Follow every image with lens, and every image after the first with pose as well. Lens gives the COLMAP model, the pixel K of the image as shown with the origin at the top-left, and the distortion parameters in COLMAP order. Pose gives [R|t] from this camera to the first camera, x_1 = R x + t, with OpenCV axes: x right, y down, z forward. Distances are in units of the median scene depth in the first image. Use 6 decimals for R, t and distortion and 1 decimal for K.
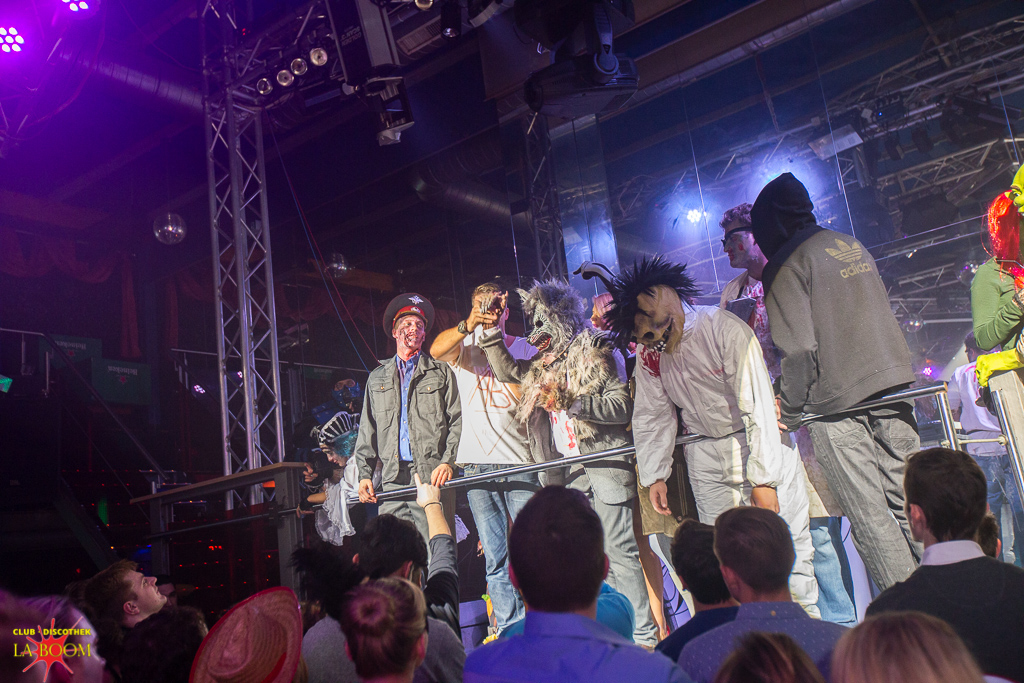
lens RADIAL K [[1004.5, 0, 512.0], [0, 1004.5, 341.5], [0, 0, 1]] dist [0.123876, 0.005027]
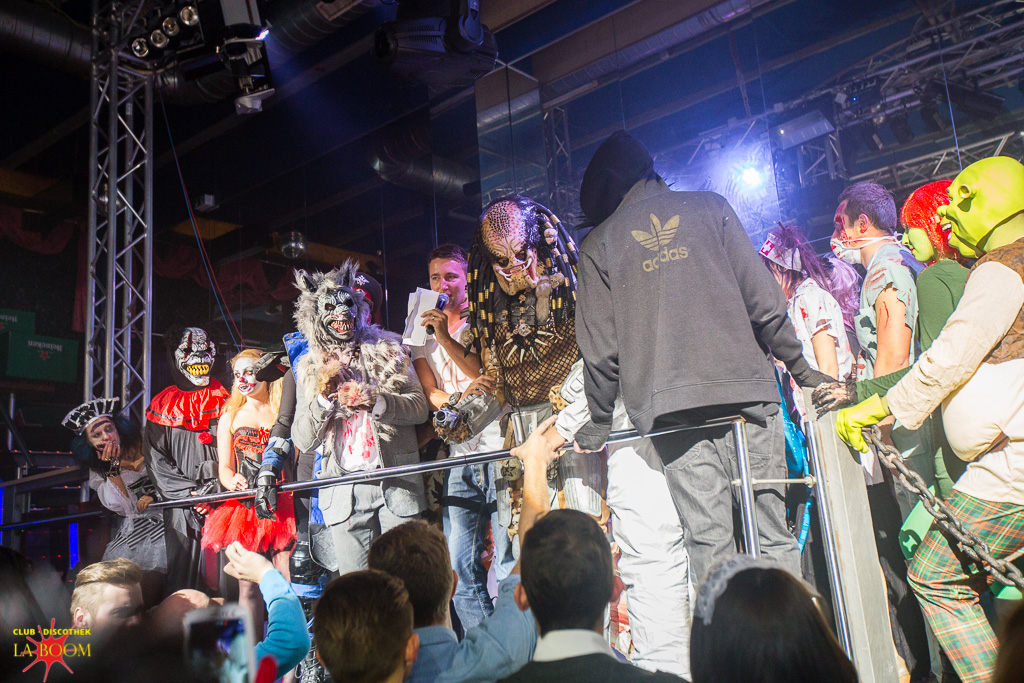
lens RADIAL K [[1009.2, 0, 512.0], [0, 1009.2, 341.5], [0, 0, 1]] dist [-0.001158, 0.317124]
pose [[0.995899, 0.042946, -0.079634, 0.139532], [-0.041707, 0.998983, 0.017161, -0.011110], [0.080290, -0.013769, 0.996676, 0.078410]]
